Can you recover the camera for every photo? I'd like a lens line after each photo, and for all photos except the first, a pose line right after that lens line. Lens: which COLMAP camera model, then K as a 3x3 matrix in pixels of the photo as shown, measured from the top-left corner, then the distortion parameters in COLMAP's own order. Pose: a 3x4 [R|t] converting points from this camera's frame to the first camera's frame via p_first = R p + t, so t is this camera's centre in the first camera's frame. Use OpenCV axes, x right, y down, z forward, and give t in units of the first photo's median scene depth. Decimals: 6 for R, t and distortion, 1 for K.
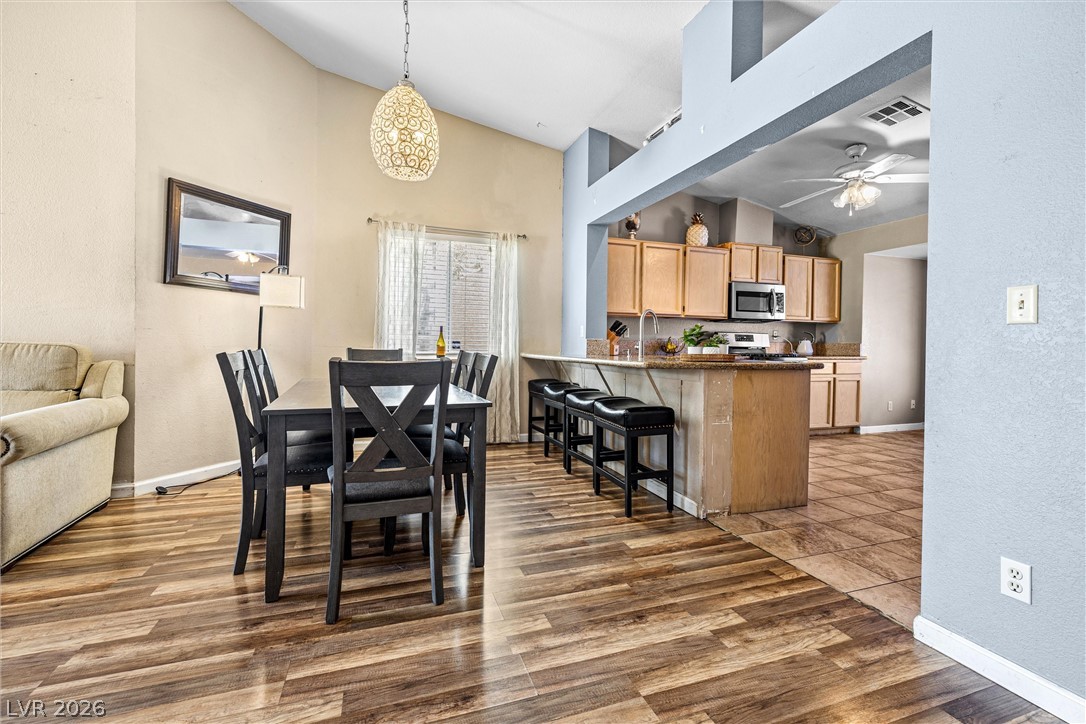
lens RADIAL K [[460.8, 0, 537.2], [0, 460.8, 350.2], [0, 0, 1]] dist [0.005189, 0.000524]
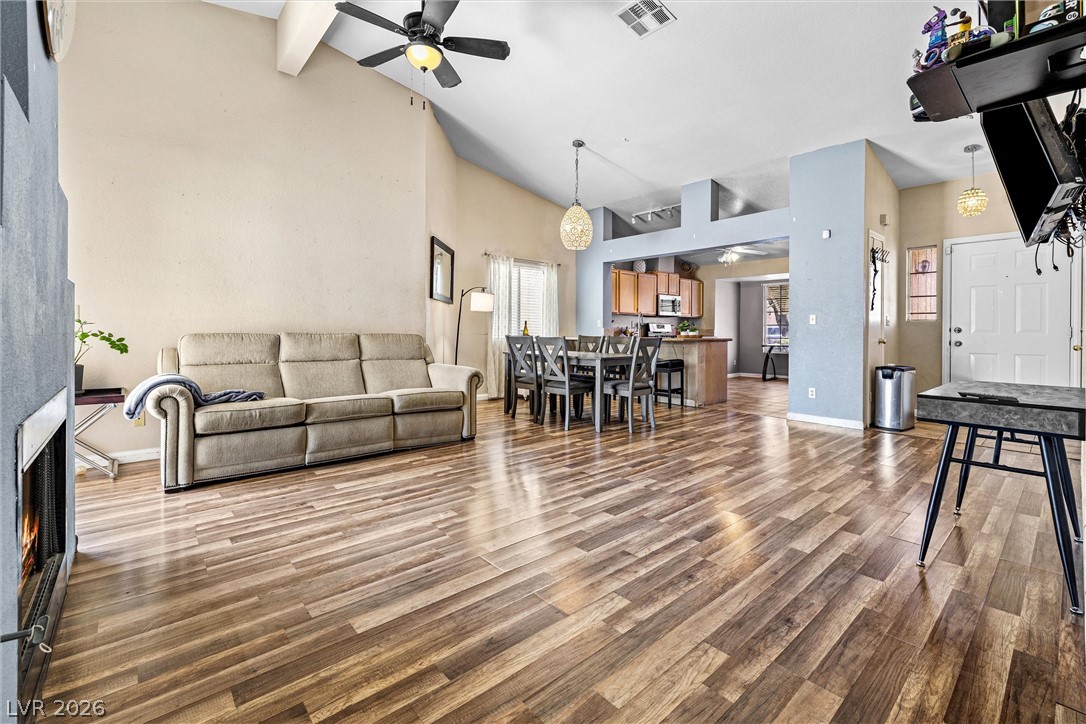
lens RADIAL K [[469.5, 0, 538.9], [0, 469.5, 329.2], [0, 0, 1]] dist [0.002077, 0.000883]
pose [[0.925609, -0.008334, 0.378388, -0.648554], [0.014397, 0.999809, -0.013197, -0.000266], [-0.378206, 0.017663, 0.925553, -0.446675]]
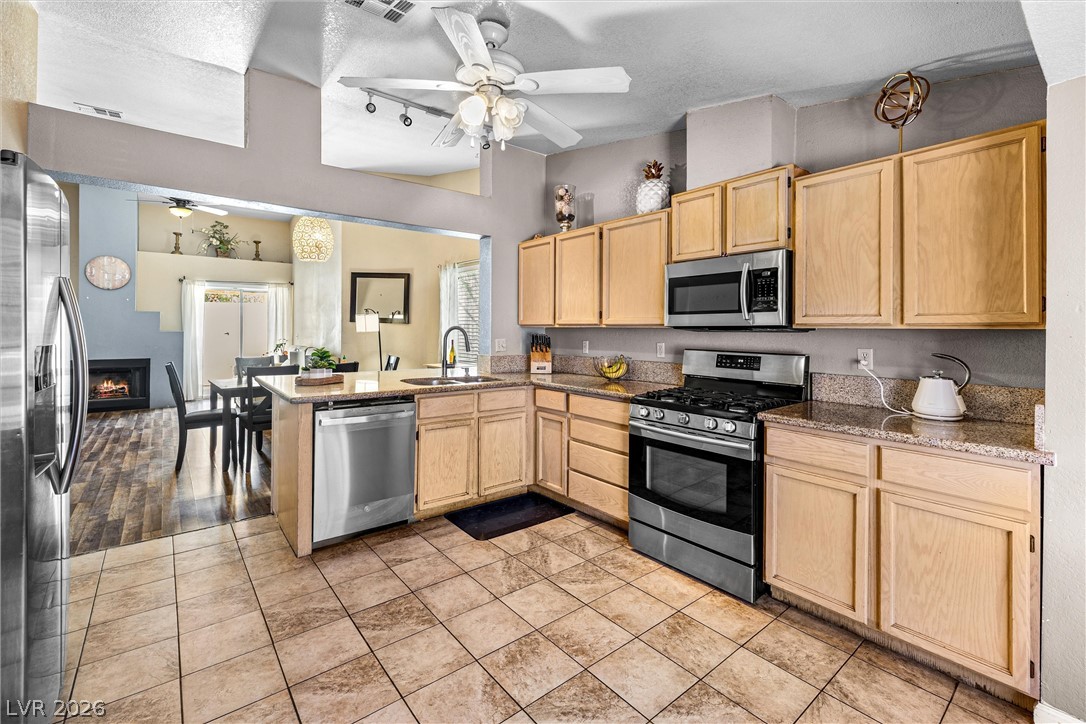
lens RADIAL K [[469.5, 0, 538.9], [0, 469.5, 329.2], [0, 0, 1]] dist [0.002077, 0.000883]
pose [[0.337897, -0.009297, -0.941137, 0.915221], [-0.017693, 0.999712, -0.016227, -0.053446], [0.941017, 0.022134, 0.337636, 0.646634]]
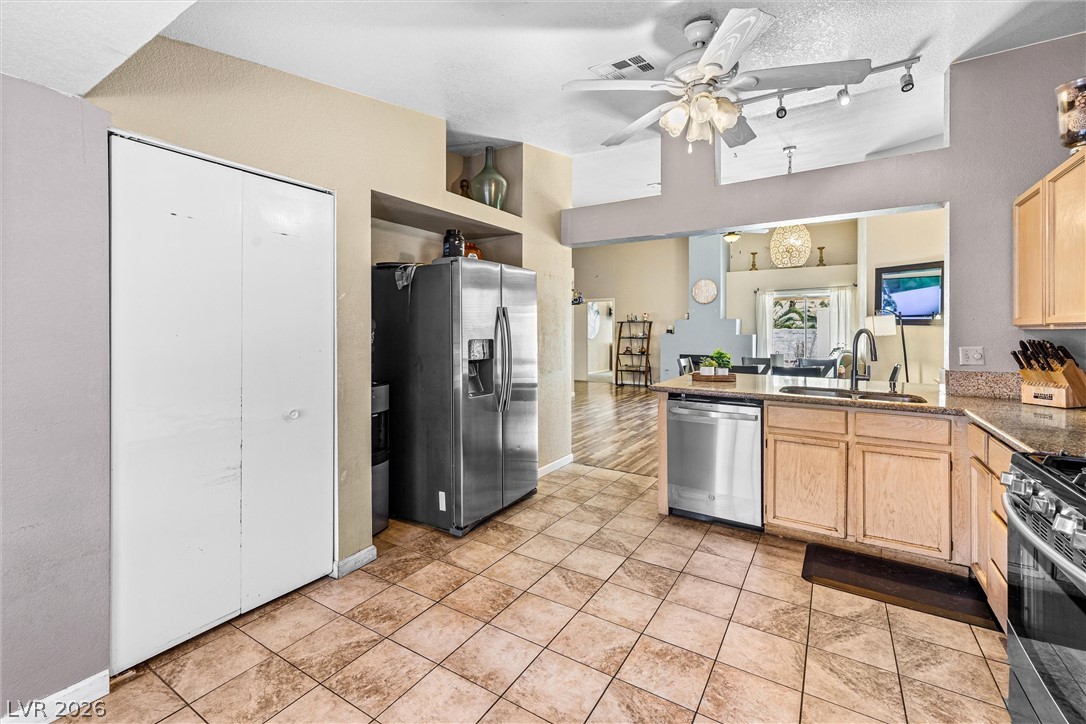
lens RADIAL K [[469.5, 0, 538.9], [0, 469.5, 329.2], [0, 0, 1]] dist [0.002077, 0.000883]
pose [[-0.781839, -0.014949, -0.623301, 0.875759], [-0.022222, 0.999745, 0.003897, -0.060168], [0.623084, 0.016898, -0.781972, 0.978093]]
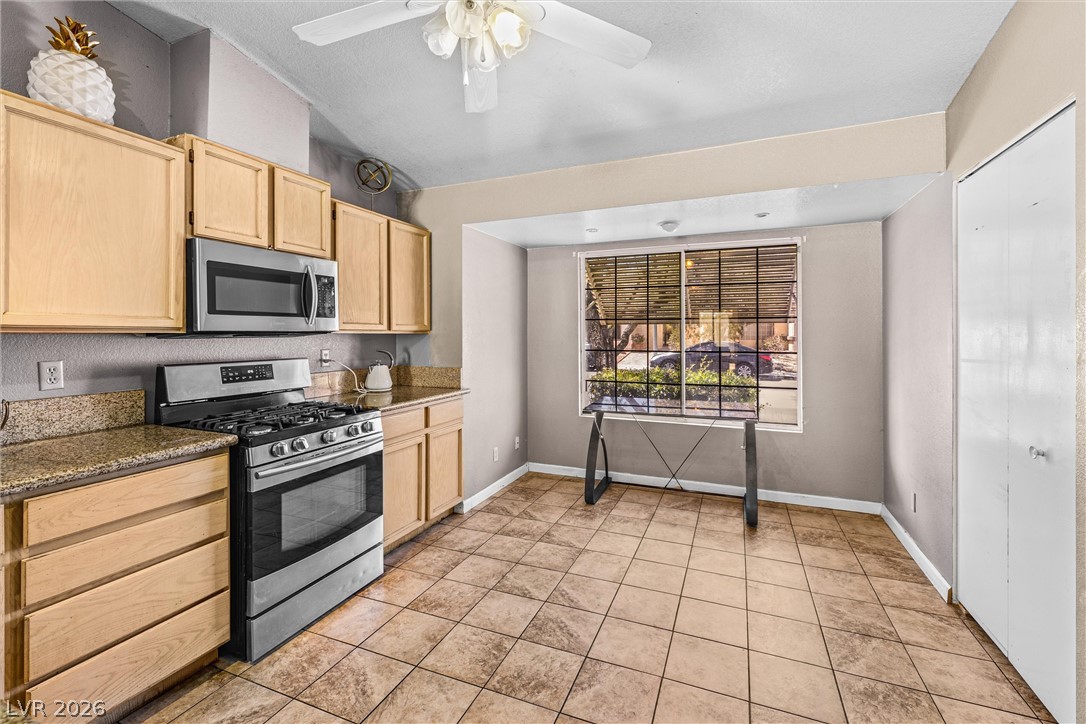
lens RADIAL K [[468.9, 0, 545.1], [0, 468.9, 334.1], [0, 0, 1]] dist [-0.000088, 0.000110]
pose [[0.664929, -0.014348, 0.746769, 0.321636], [0.022718, 0.999741, -0.001020, -0.059819], [-0.746561, 0.017643, 0.665083, 0.522076]]
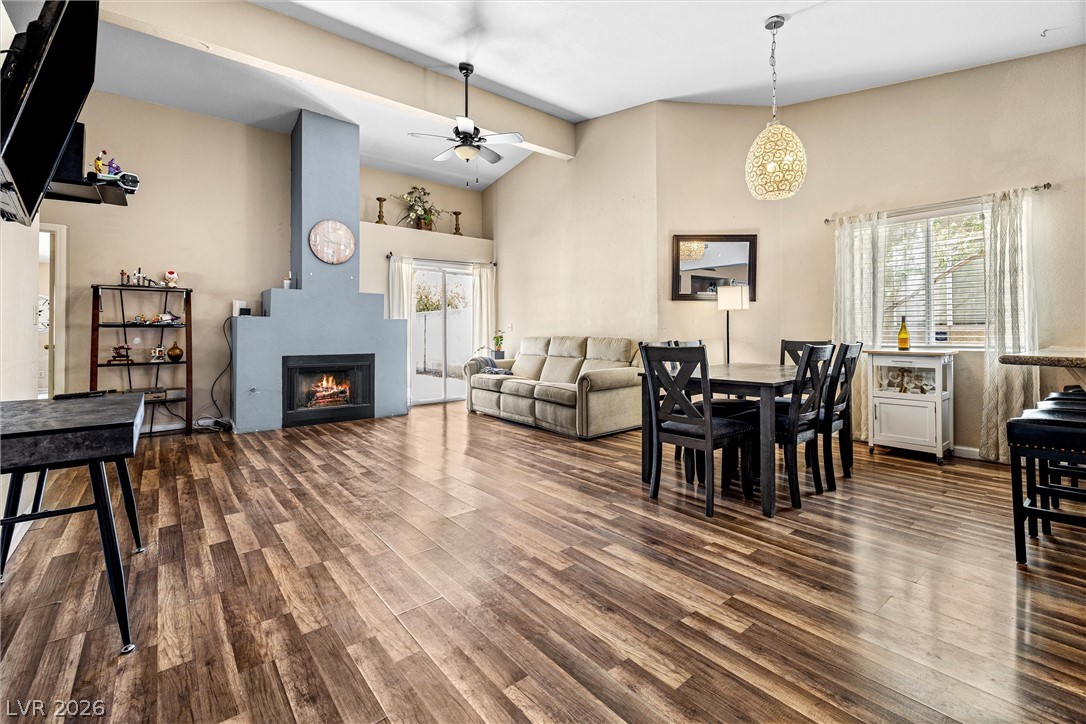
lens RADIAL K [[469.5, 0, 538.9], [0, 469.5, 329.2], [0, 0, 1]] dist [0.002077, 0.000883]
pose [[0.342776, -0.024950, -0.939086, 0.342110], [-0.007605, 0.999541, -0.029332, 0.005559], [0.939386, 0.017196, 0.342429, -0.000689]]
